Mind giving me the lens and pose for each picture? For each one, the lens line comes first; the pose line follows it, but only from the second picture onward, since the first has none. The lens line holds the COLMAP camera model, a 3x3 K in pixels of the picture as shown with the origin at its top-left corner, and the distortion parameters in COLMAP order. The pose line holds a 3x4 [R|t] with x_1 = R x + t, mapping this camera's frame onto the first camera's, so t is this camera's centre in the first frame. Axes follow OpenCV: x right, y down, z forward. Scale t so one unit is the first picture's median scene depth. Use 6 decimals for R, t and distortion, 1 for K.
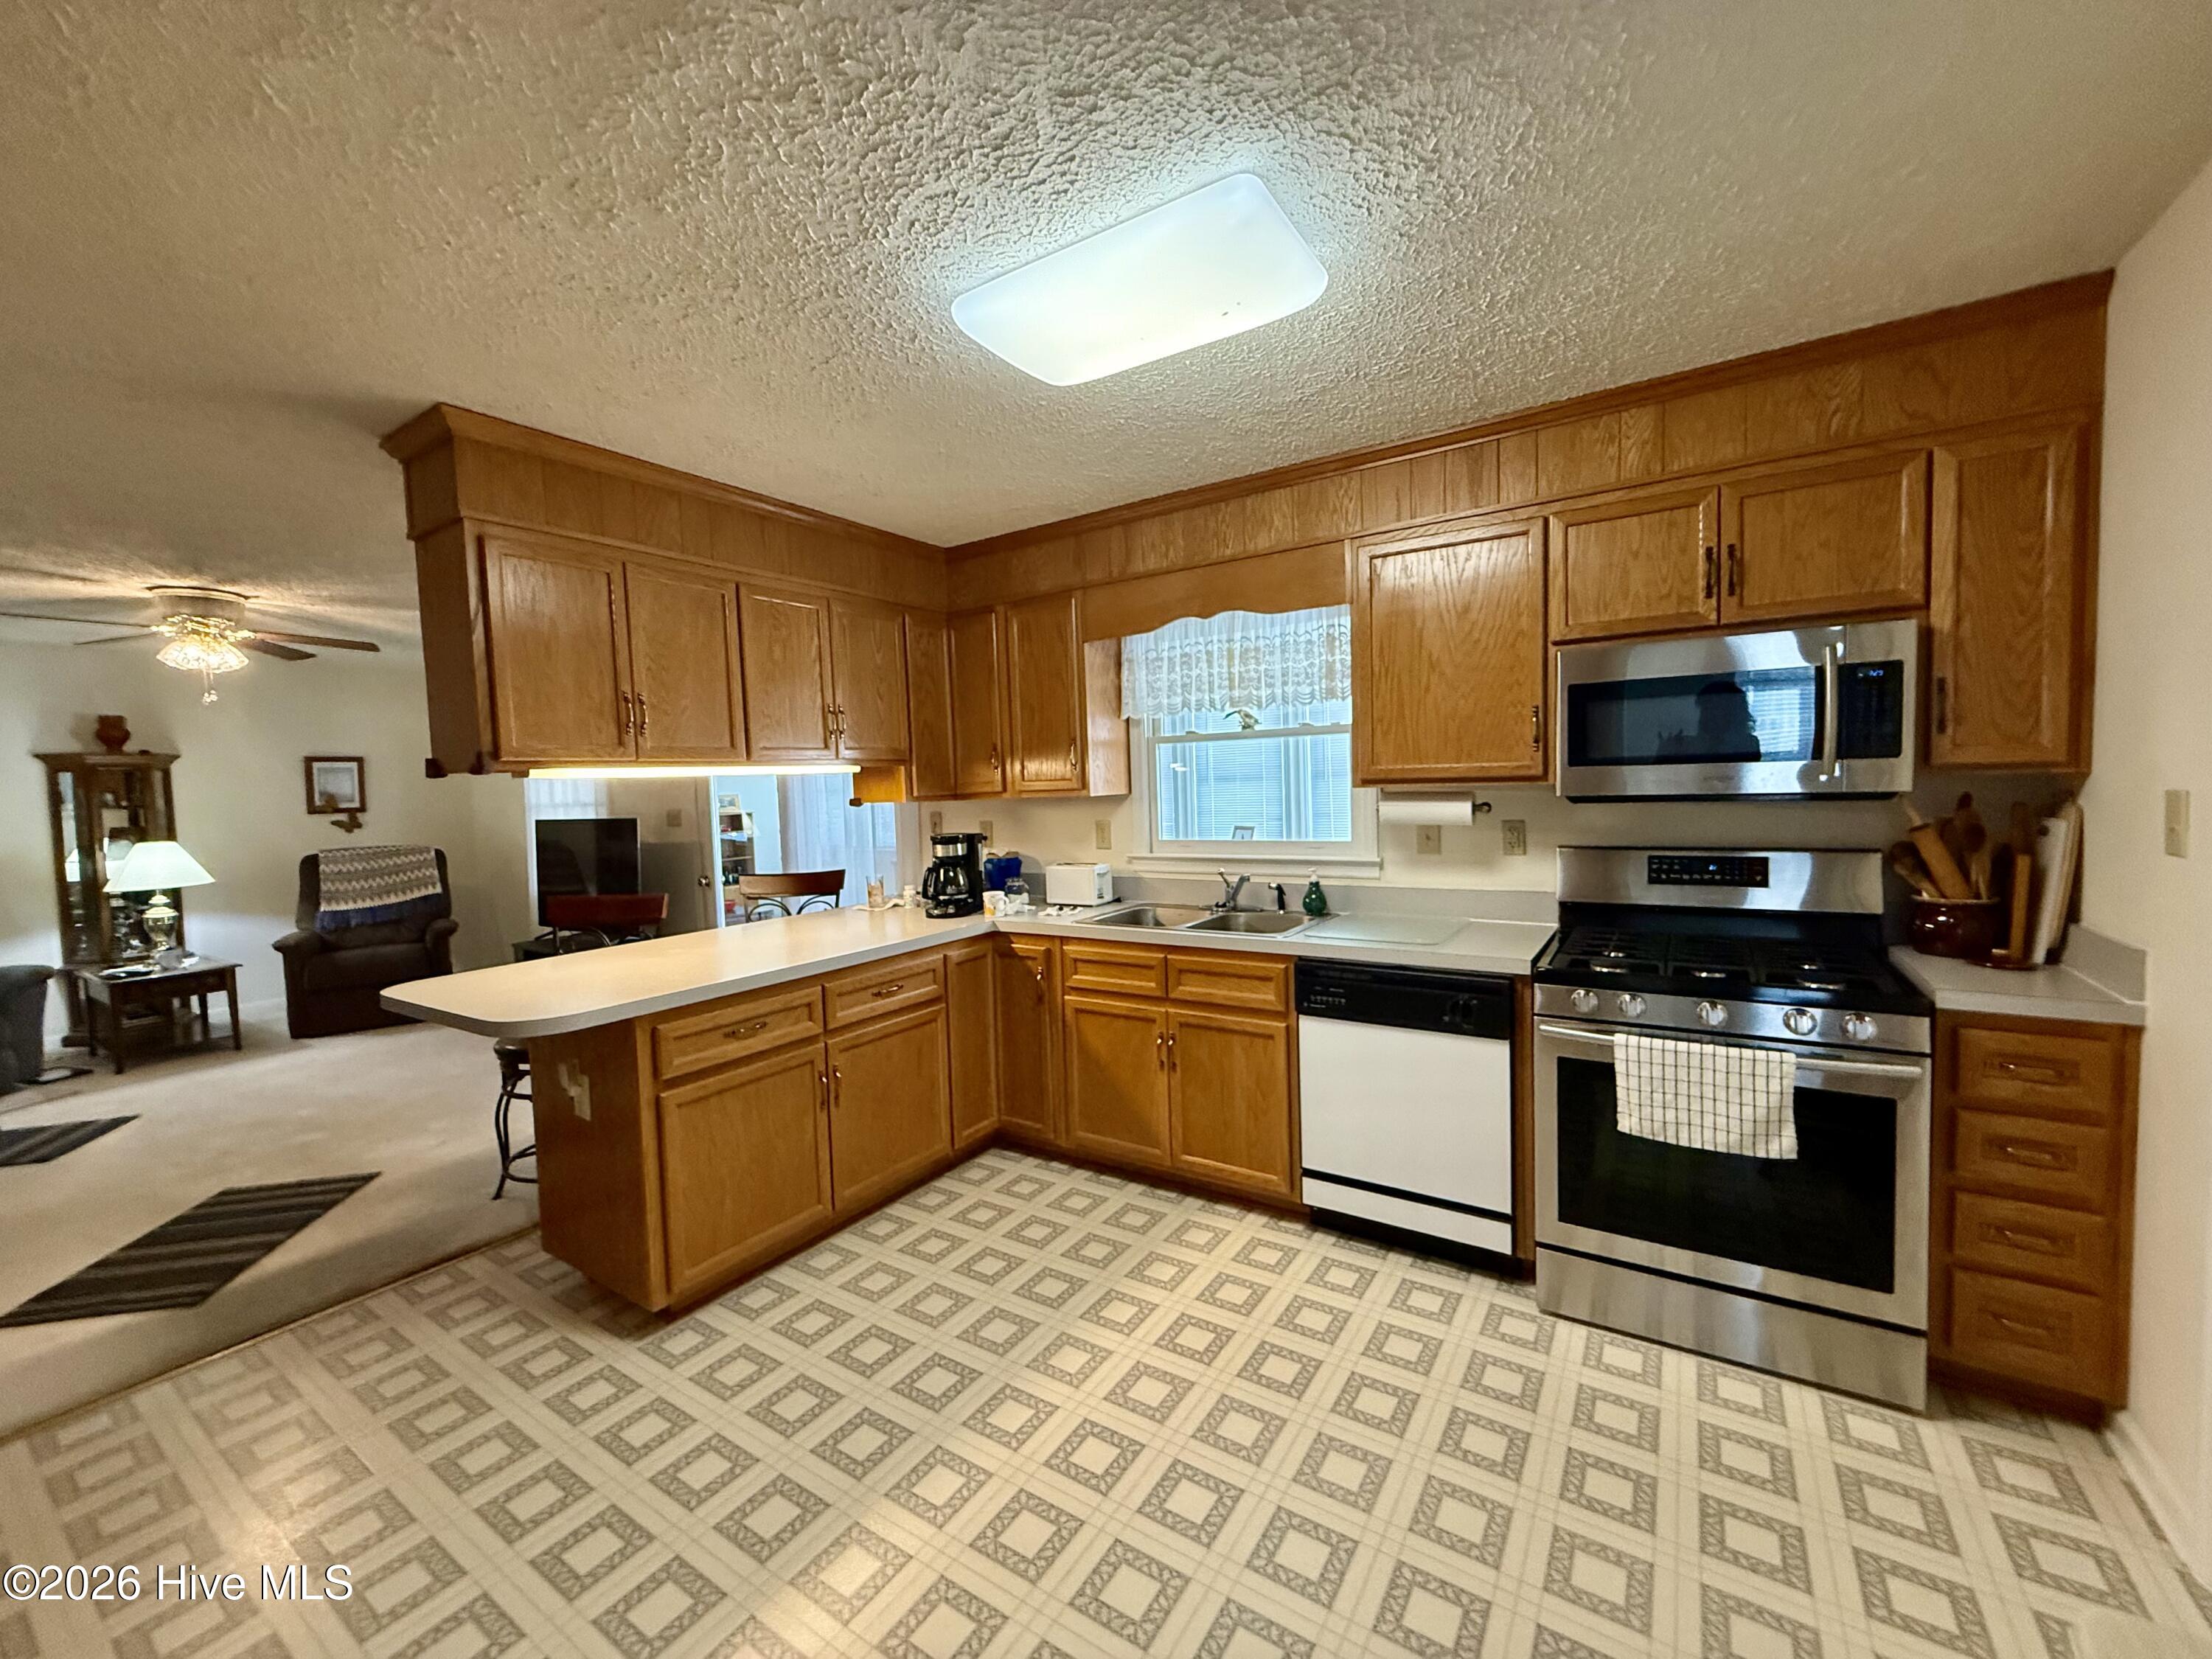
lens RADIAL K [[887.0, 0, 1103.8], [0, 887.0, 830.6], [0, 0, 1]] dist [-0.000336, 0.000960]
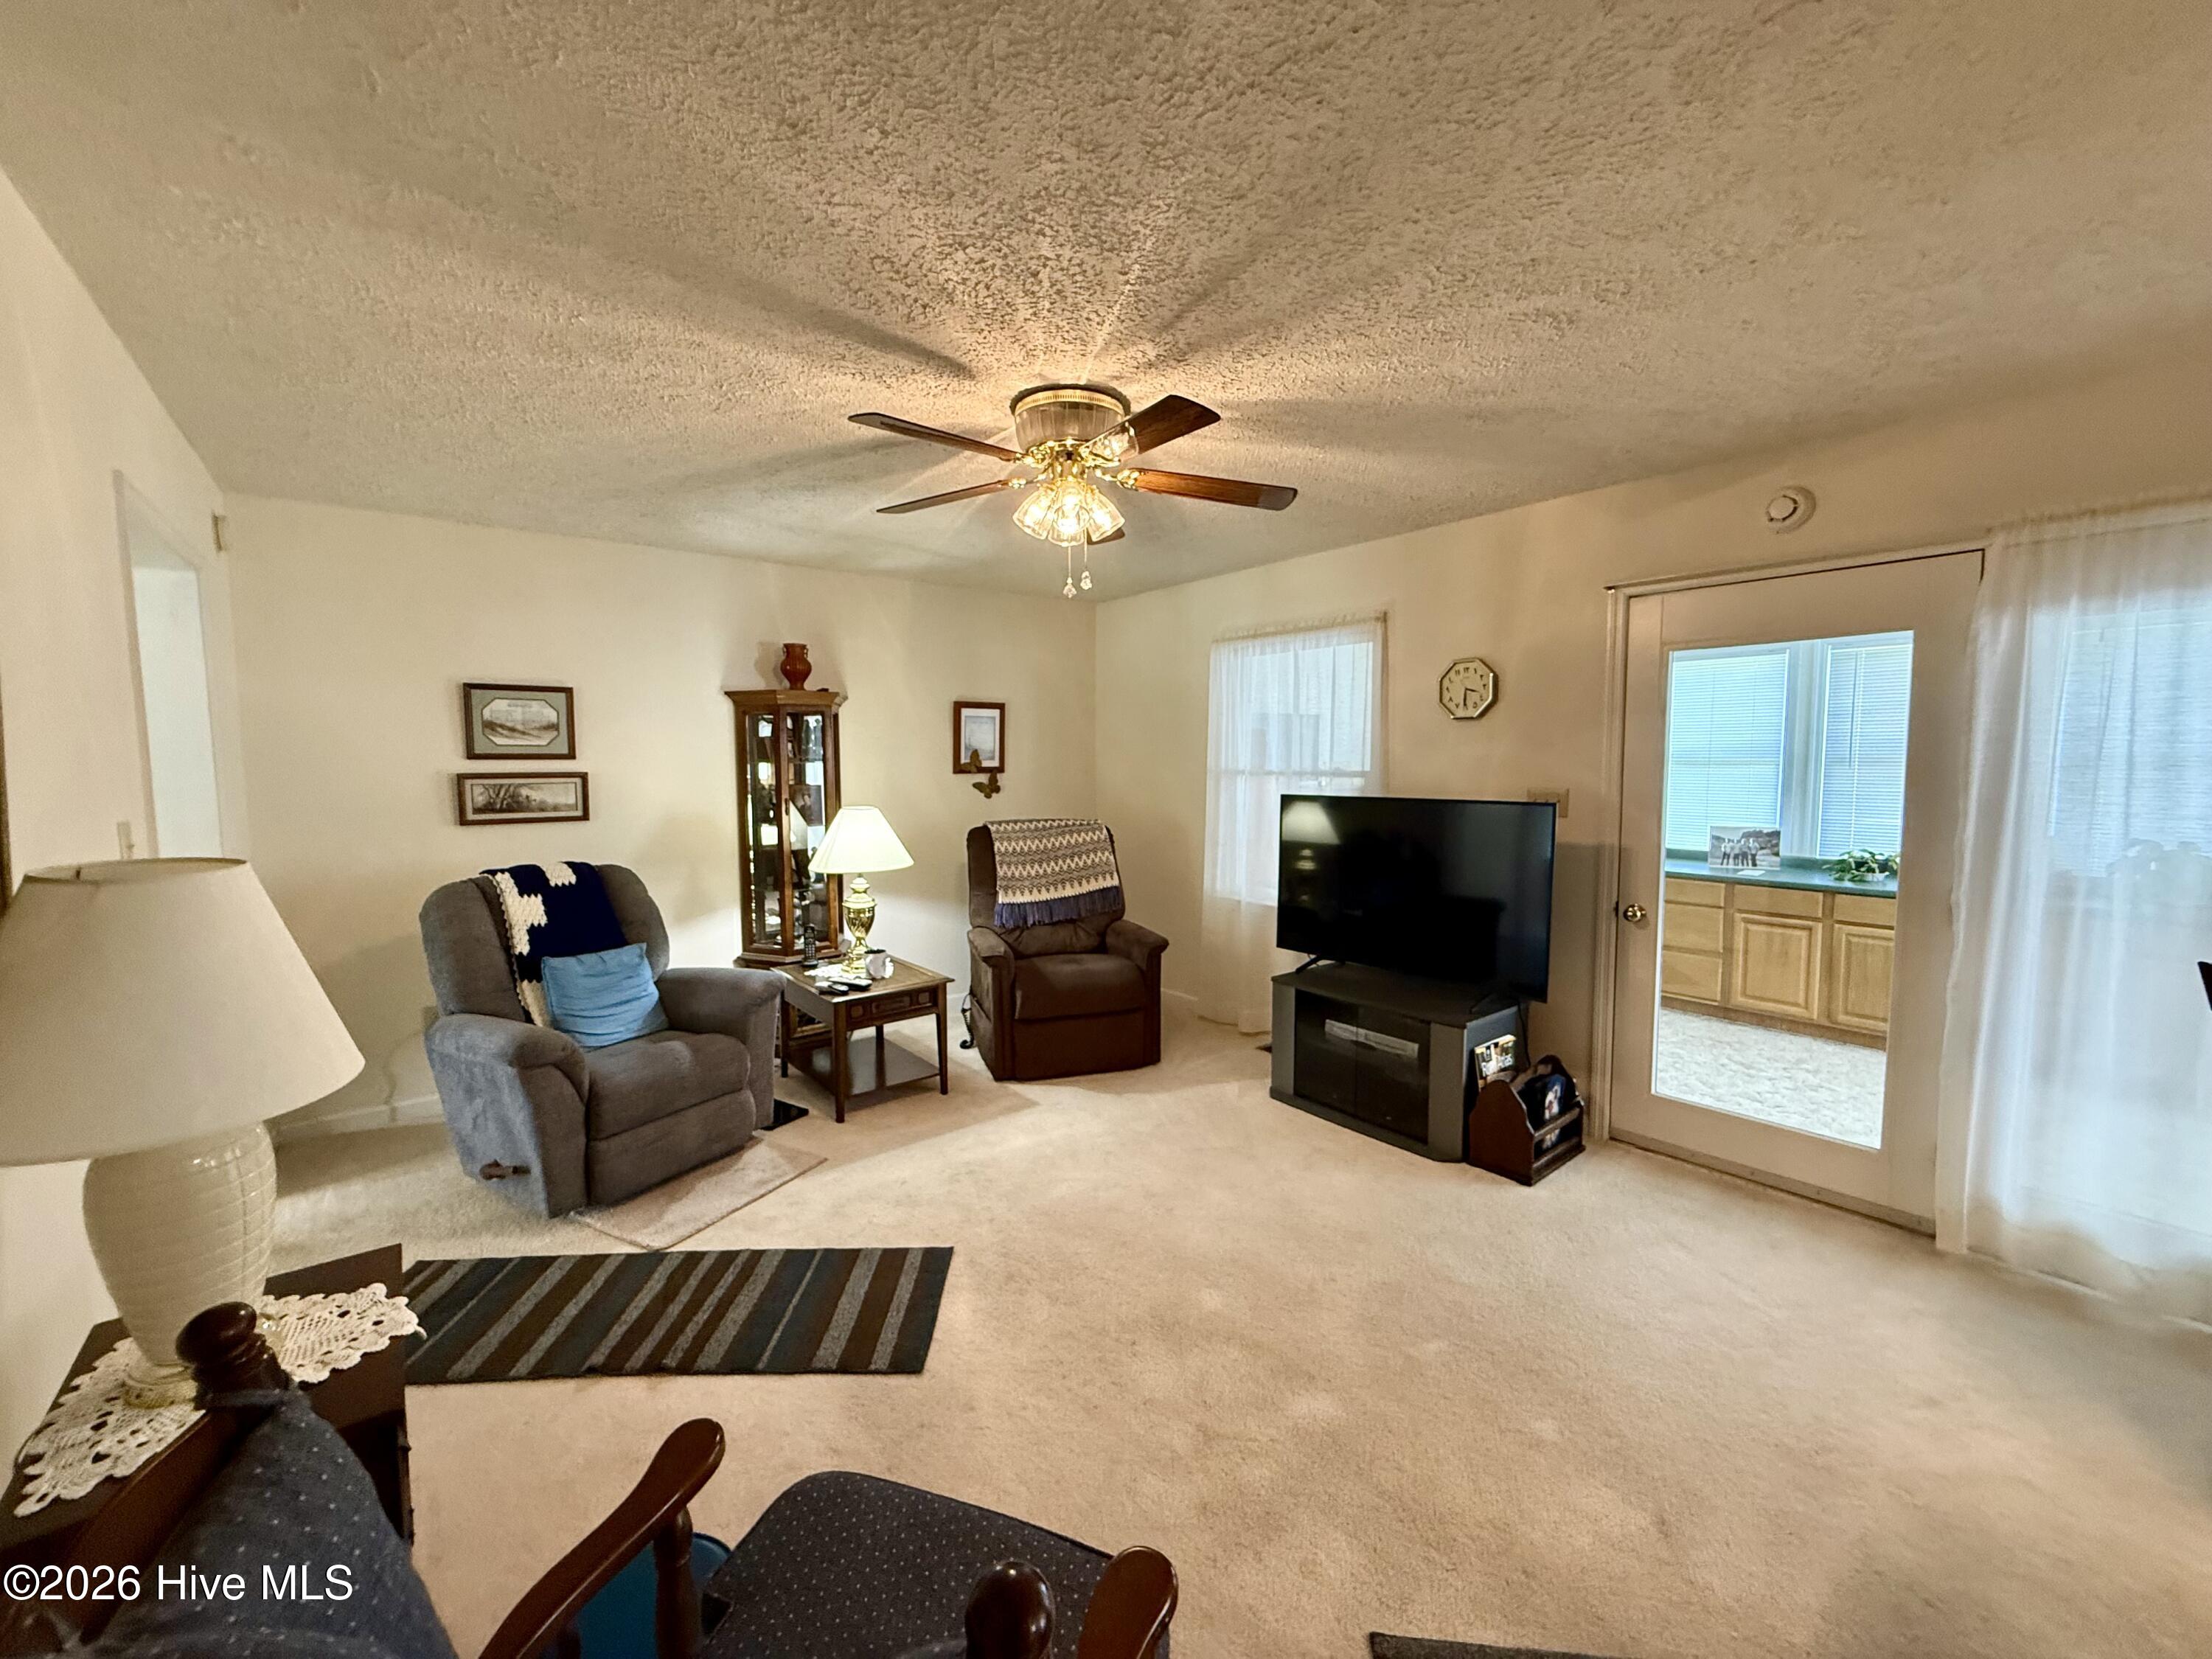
lens RADIAL K [[887.0, 0, 1099.1], [0, 887.0, 819.3], [0, 0, 1]] dist [-0.000336, 0.000960]
pose [[0.948424, 0.048252, -0.313311, -0.555492], [-0.041920, 0.998758, 0.026919, -0.004741], [0.314221, -0.012396, 0.949269, 0.301424]]
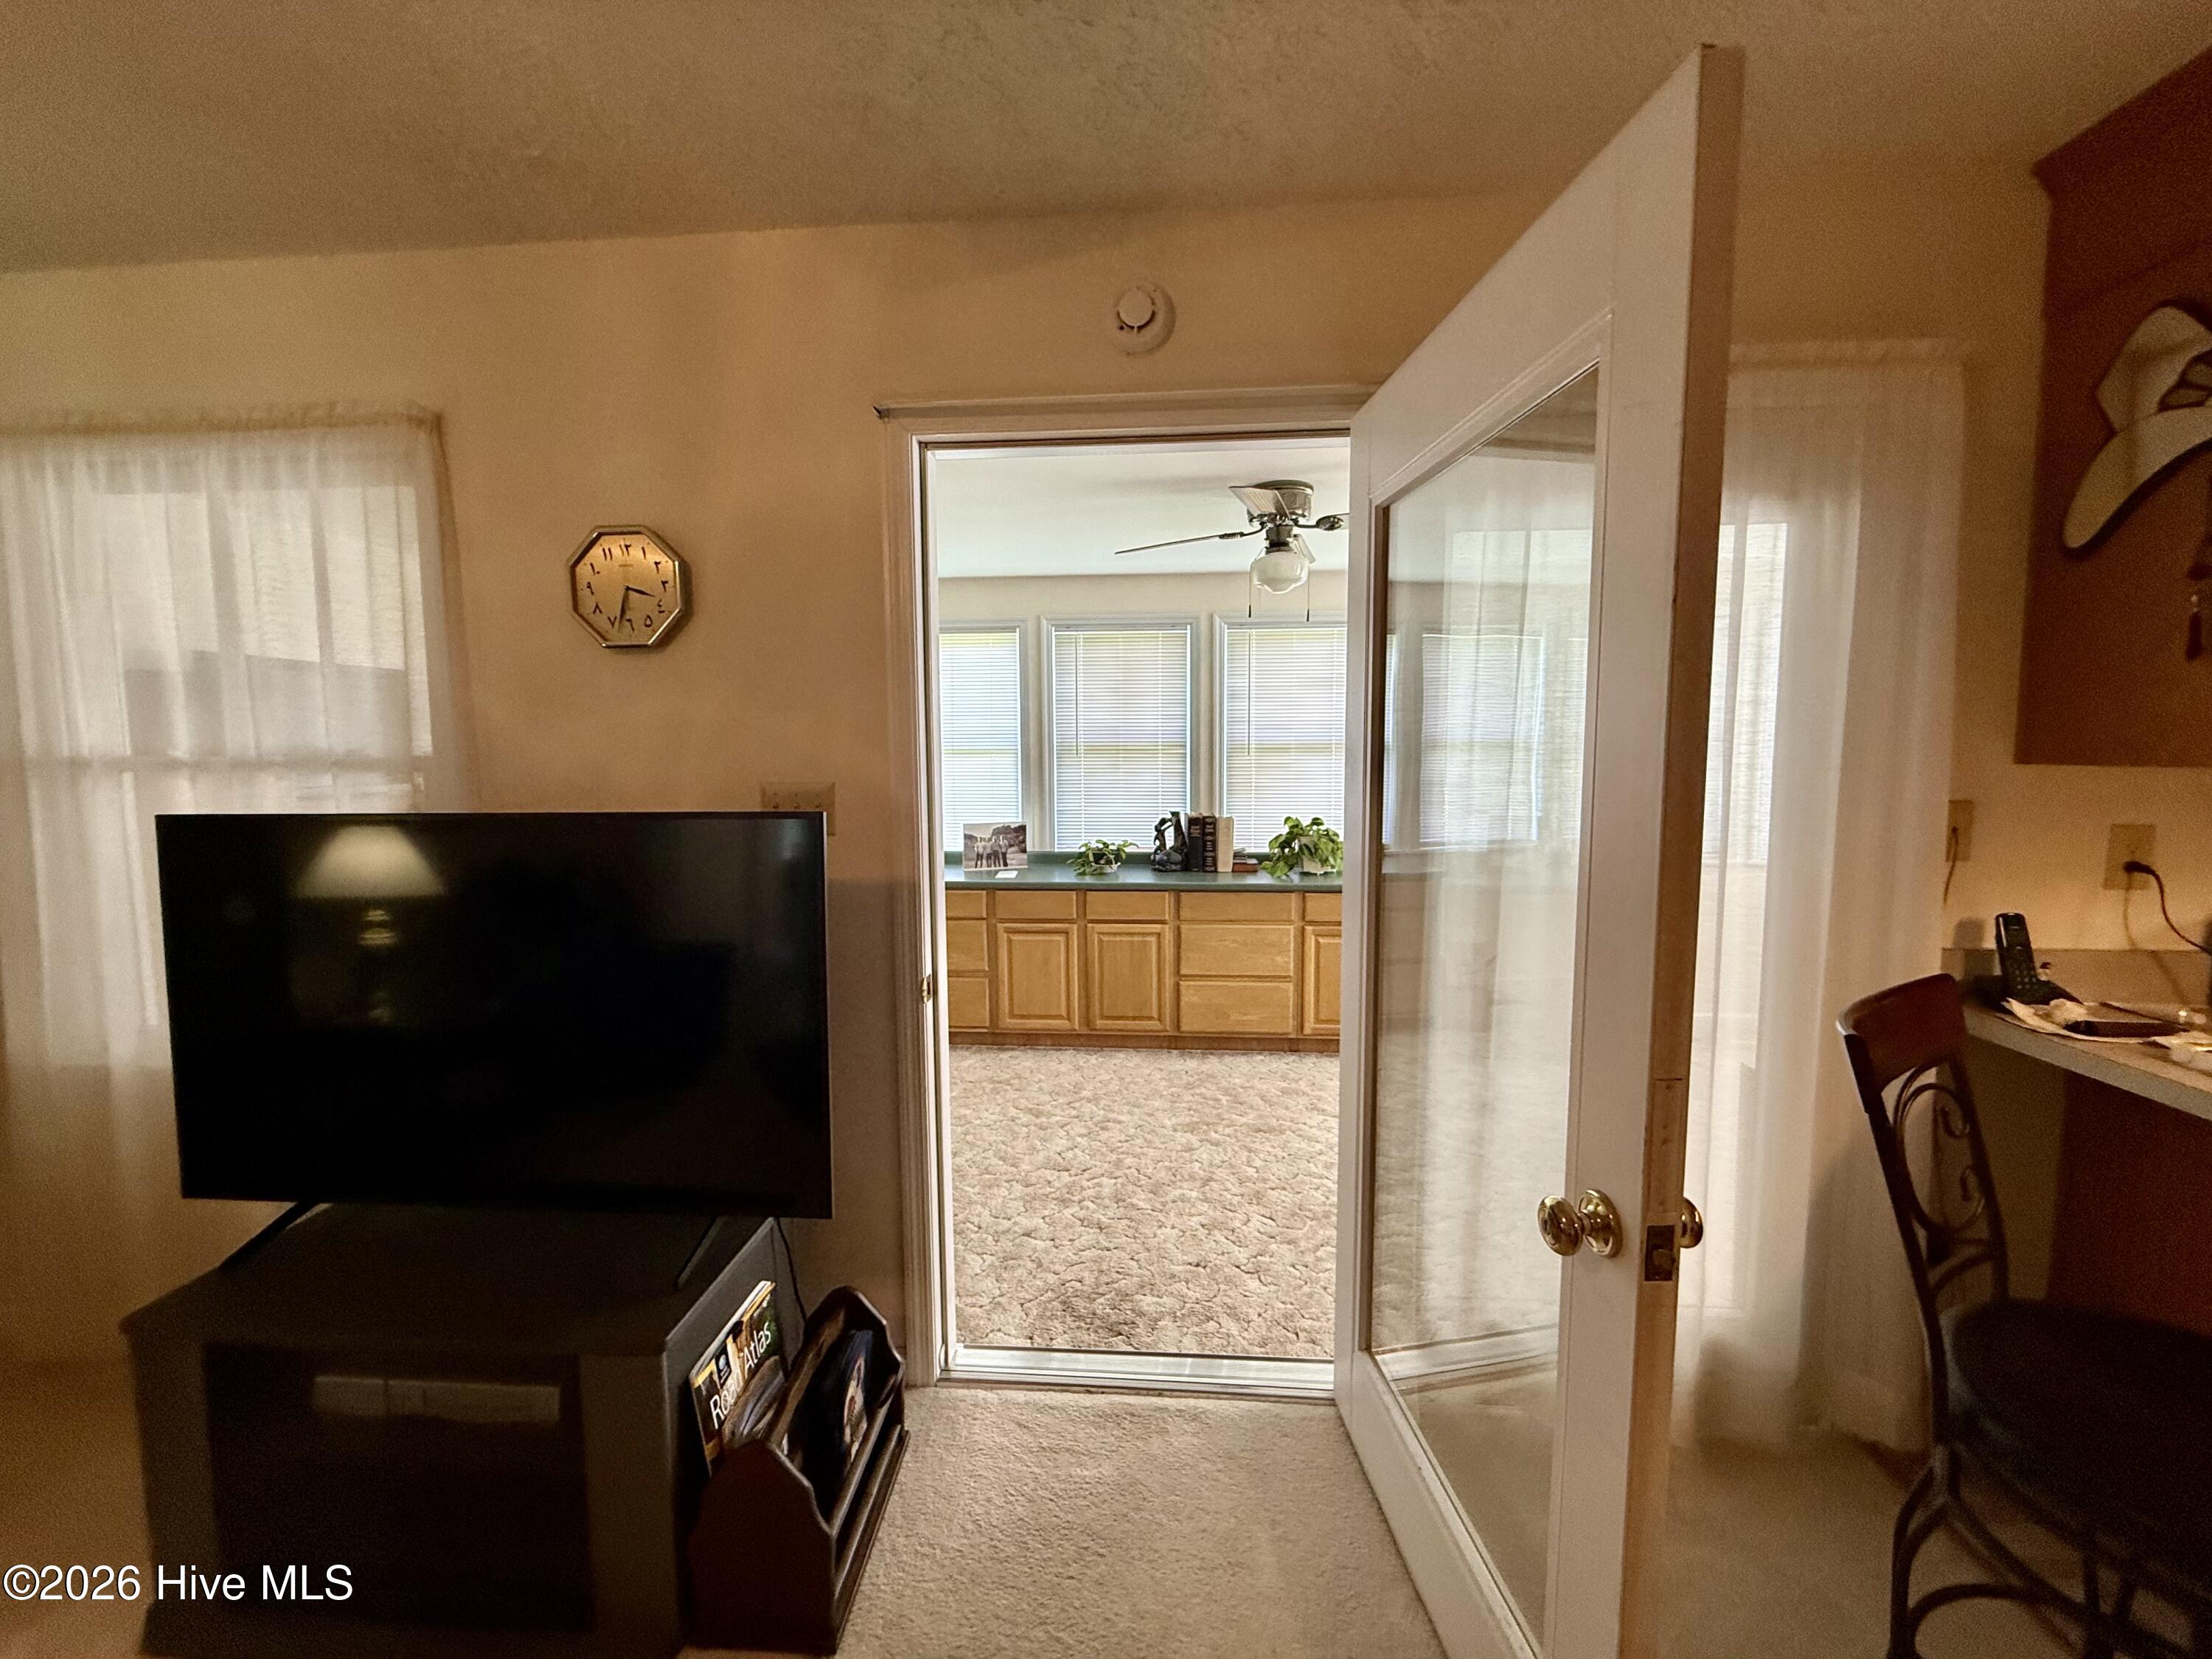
lens RADIAL K [[887.0, 0, 1103.2], [0, 887.0, 832.3], [0, 0, 1]] dist [-0.000336, 0.000960]
pose [[0.874437, -0.019377, 0.484752, -0.517275], [0.007911, 0.999639, 0.025687, -0.011888], [-0.485075, -0.018627, 0.874274, 0.620444]]
